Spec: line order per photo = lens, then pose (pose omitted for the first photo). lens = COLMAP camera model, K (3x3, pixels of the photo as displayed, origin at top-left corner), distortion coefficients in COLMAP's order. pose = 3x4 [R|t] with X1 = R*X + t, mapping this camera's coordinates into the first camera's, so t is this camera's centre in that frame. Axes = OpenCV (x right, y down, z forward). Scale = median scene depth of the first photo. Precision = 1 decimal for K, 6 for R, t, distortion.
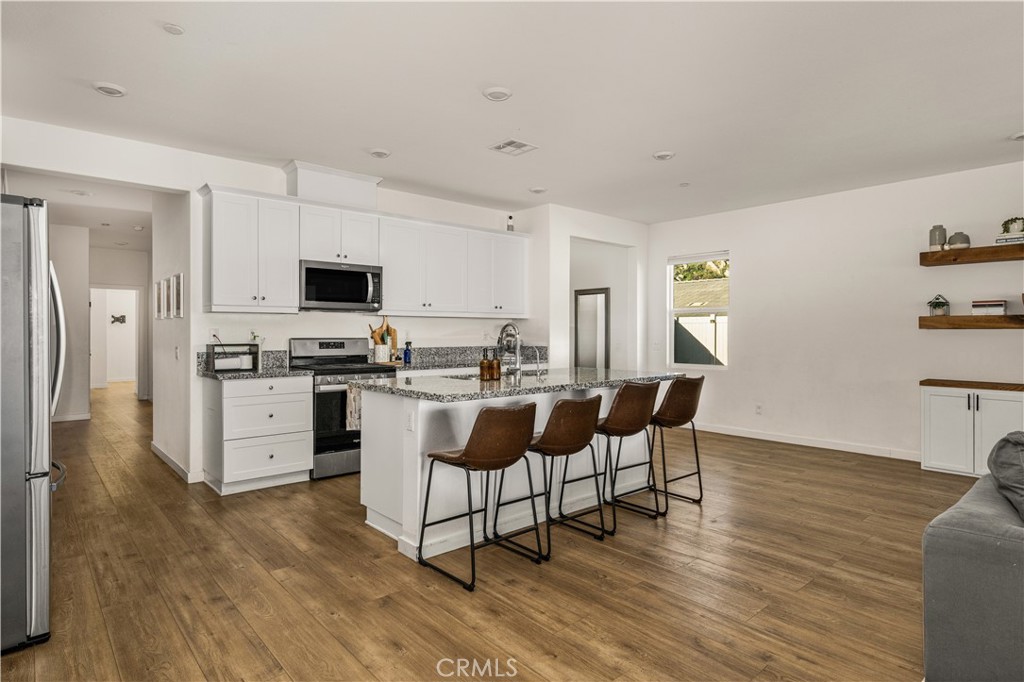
lens RADIAL K [[542.0, 0, 521.2], [0, 542.0, 333.4], [0, 0, 1]] dist [0.002950, 0.000538]
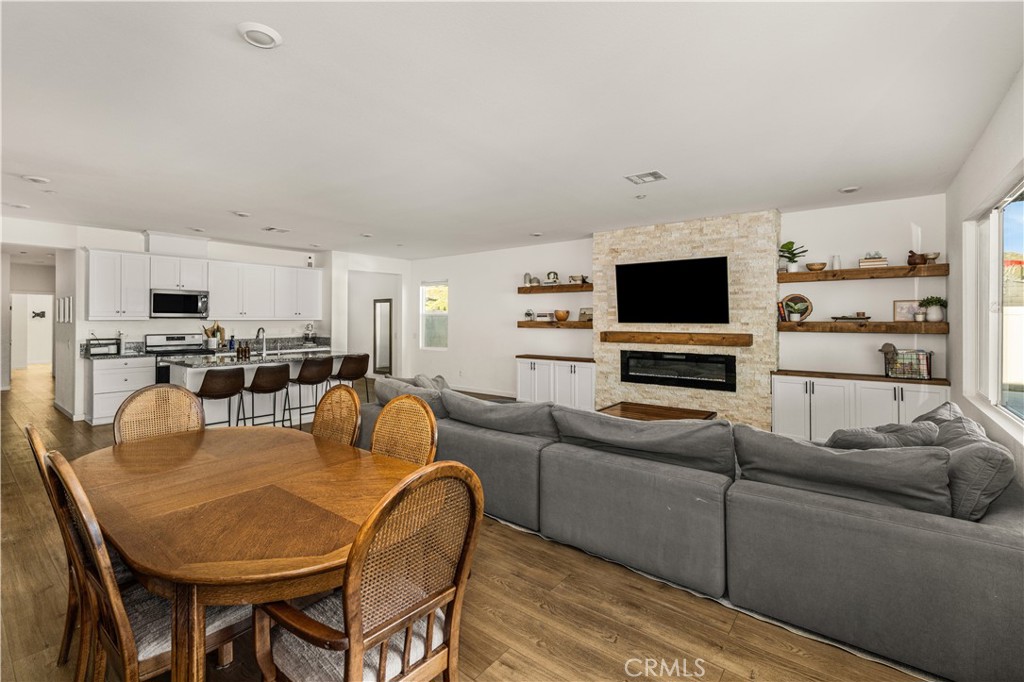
lens RADIAL K [[437.8, 0, 489.8], [0, 437.8, 320.6], [0, 0, 1]] dist [0.000465, -0.001393]
pose [[0.988202, -0.000404, 0.153154, 0.408299], [0.000488, 1.000000, -0.000514, -0.032362], [-0.153154, 0.000583, 0.988202, -0.485113]]
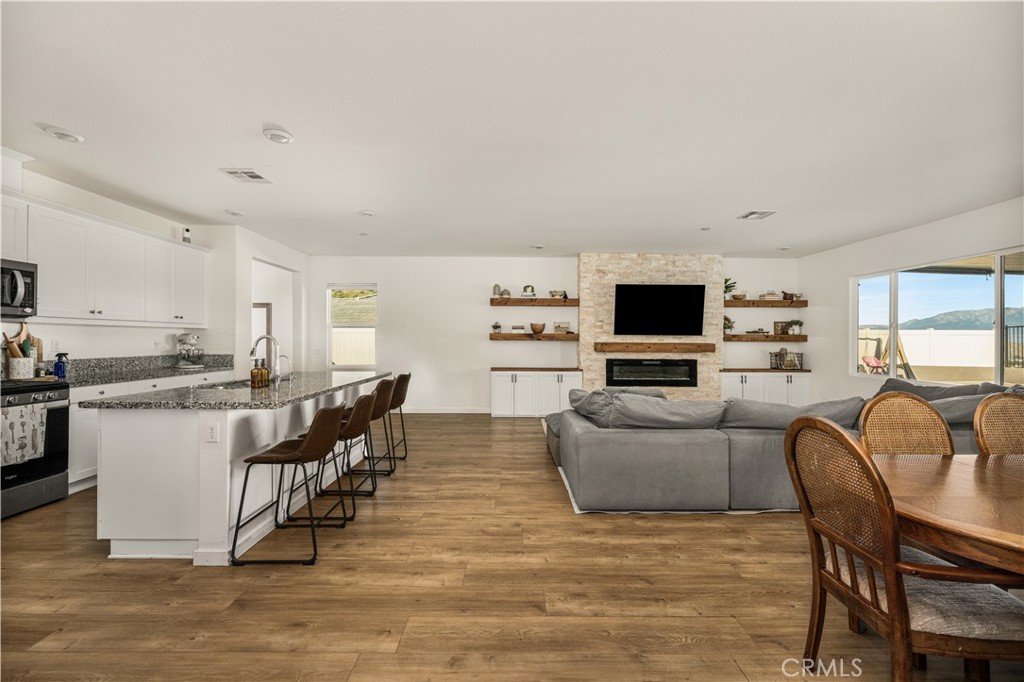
lens RADIAL K [[407.1, 0, 502.8], [0, 407.1, 339.2], [0, 0, 1]] dist [0.002937, -0.001529]
pose [[0.677711, 0.003930, 0.735318, -0.240073], [-0.003343, 0.999992, -0.002263, -0.008723], [-0.735320, -0.000925, 0.677719, 0.046414]]
